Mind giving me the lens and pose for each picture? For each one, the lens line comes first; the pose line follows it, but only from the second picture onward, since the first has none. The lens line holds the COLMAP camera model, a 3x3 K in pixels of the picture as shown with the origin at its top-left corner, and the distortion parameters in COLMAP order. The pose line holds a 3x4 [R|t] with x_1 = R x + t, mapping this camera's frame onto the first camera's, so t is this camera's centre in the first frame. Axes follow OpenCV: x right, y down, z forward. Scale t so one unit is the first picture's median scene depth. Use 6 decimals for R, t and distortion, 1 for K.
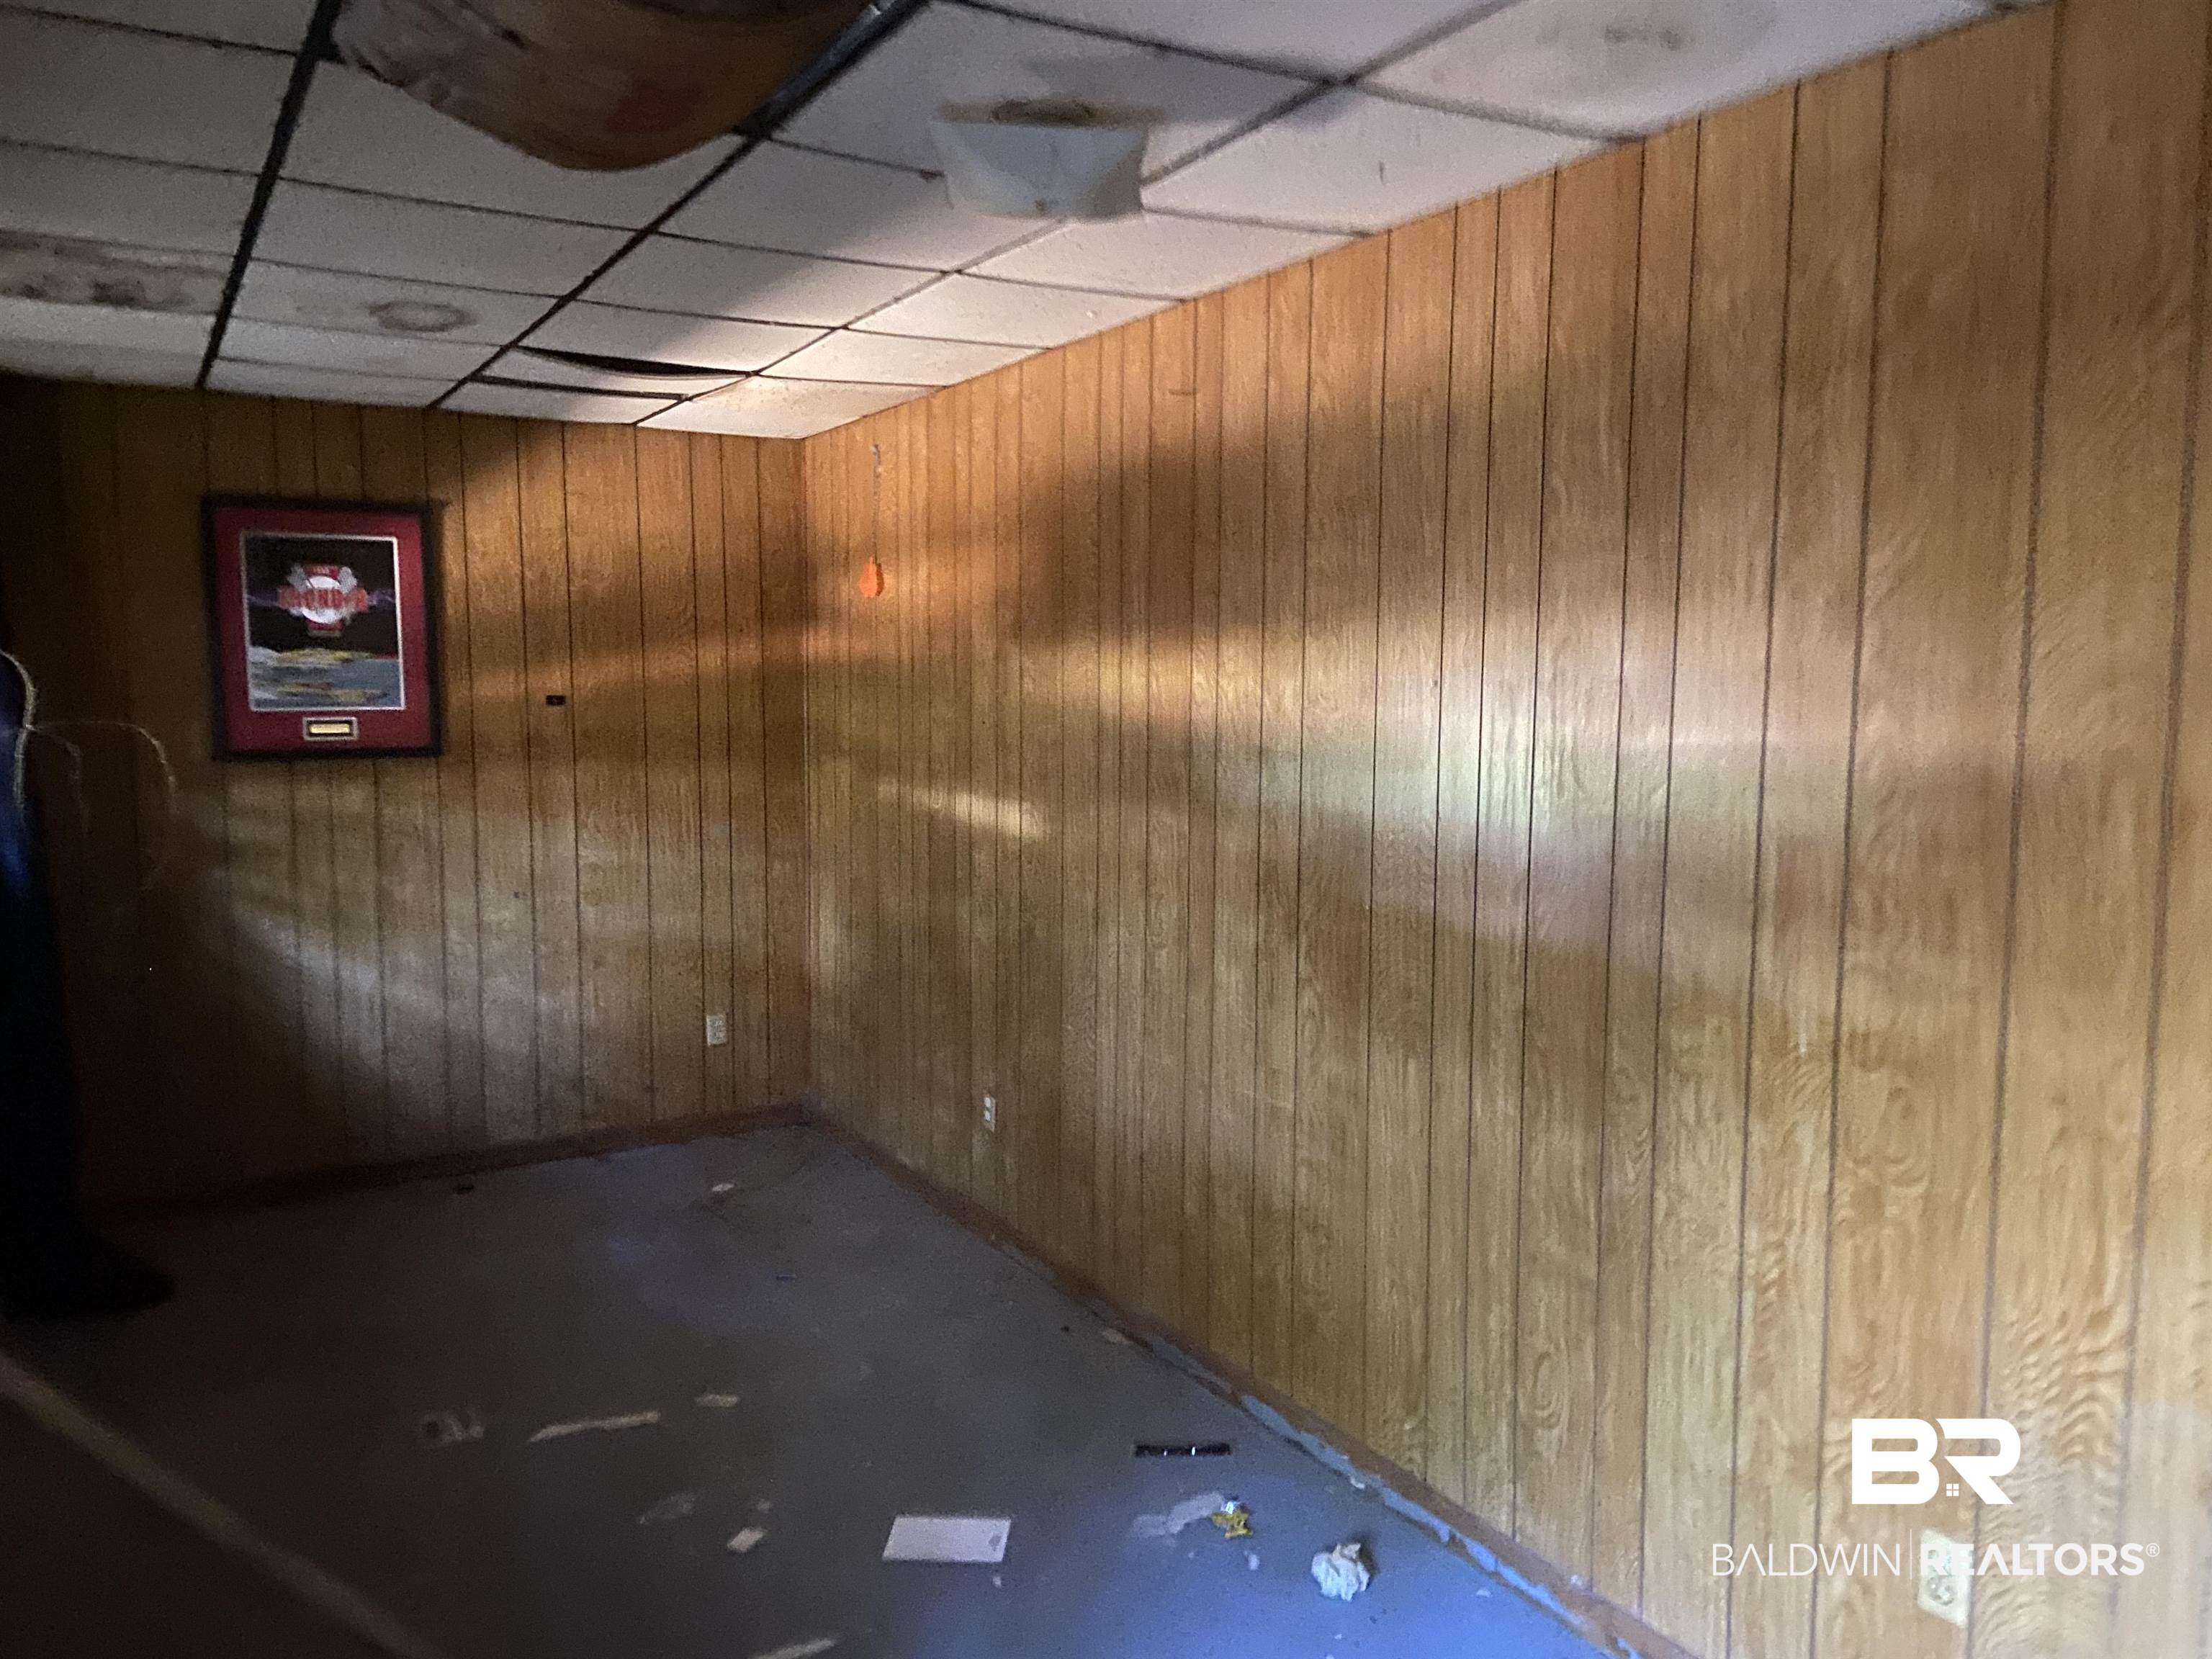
lens RADIAL K [[1666.6, 0, 1123.7], [0, 1666.6, 816.3], [0, 0, 1]] dist [0.104633, -0.128988]
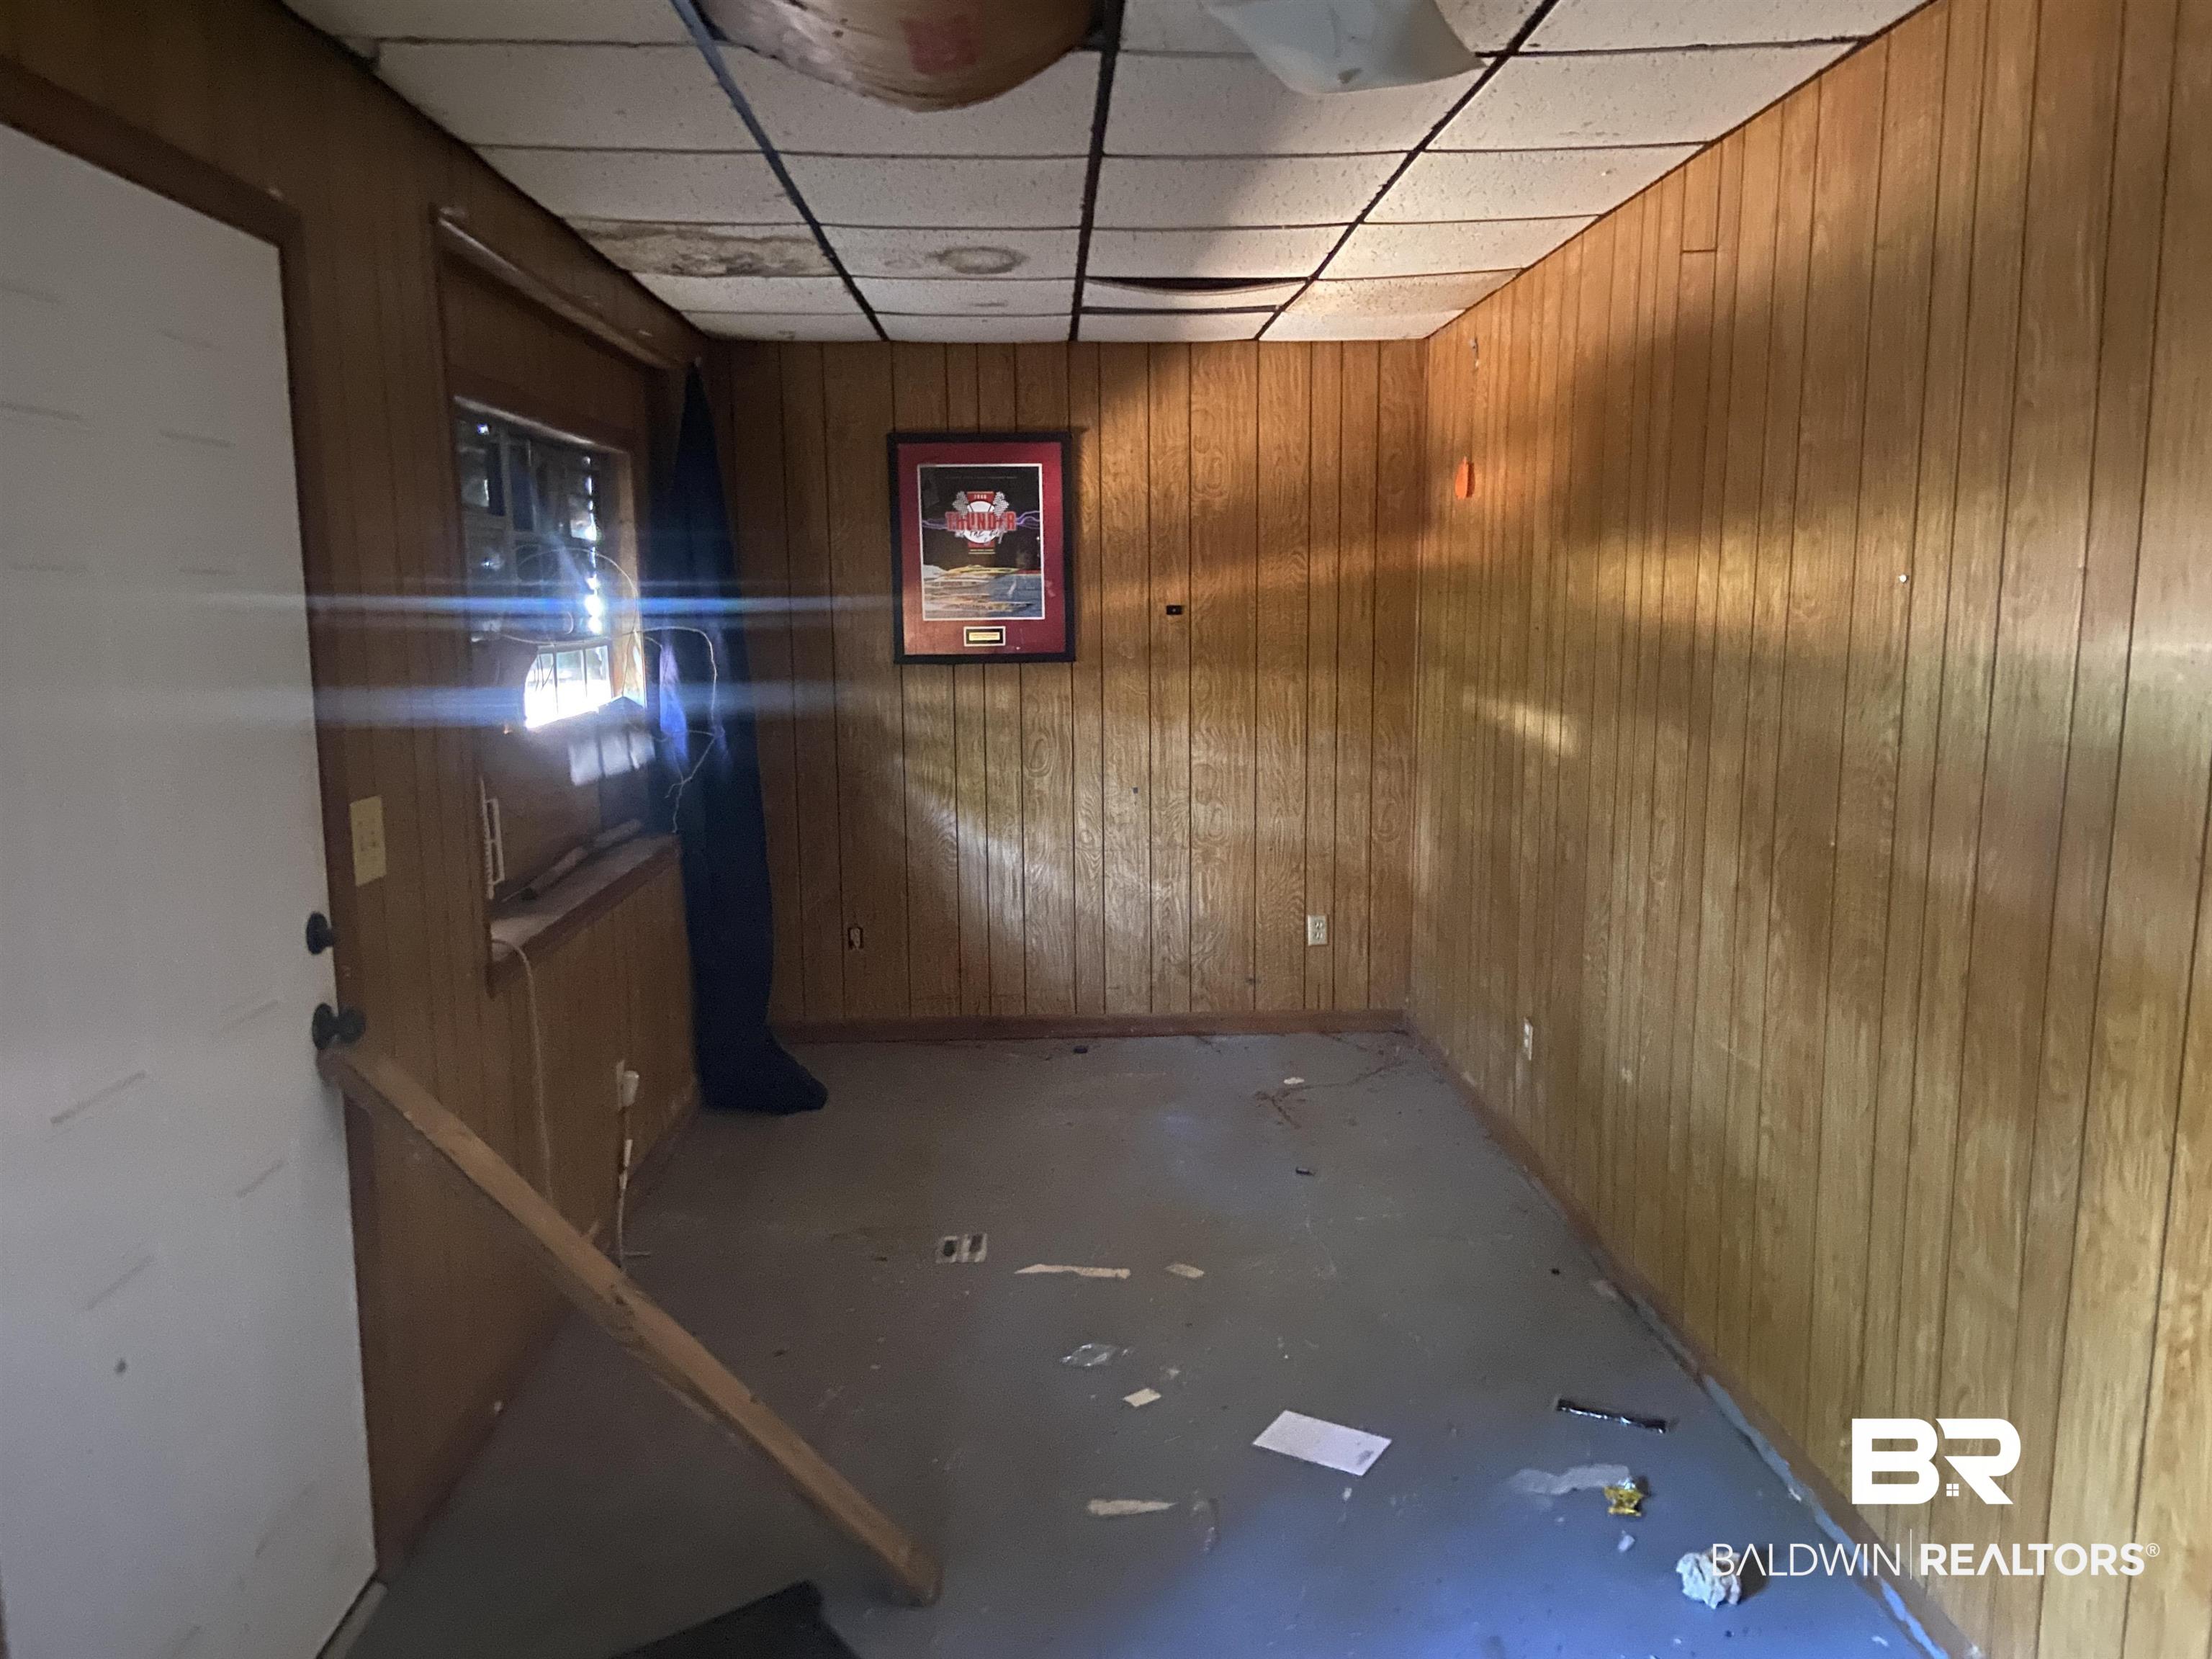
lens RADIAL K [[1666.6, 0, 1050.8], [0, 1666.6, 811.9], [0, 0, 1]] dist [0.104633, -0.128988]
pose [[0.883212, 0.053093, -0.465959, 0.160910], [-0.029263, 0.997874, 0.058233, -0.000690], [0.468060, -0.037796, 0.882888, 0.041611]]
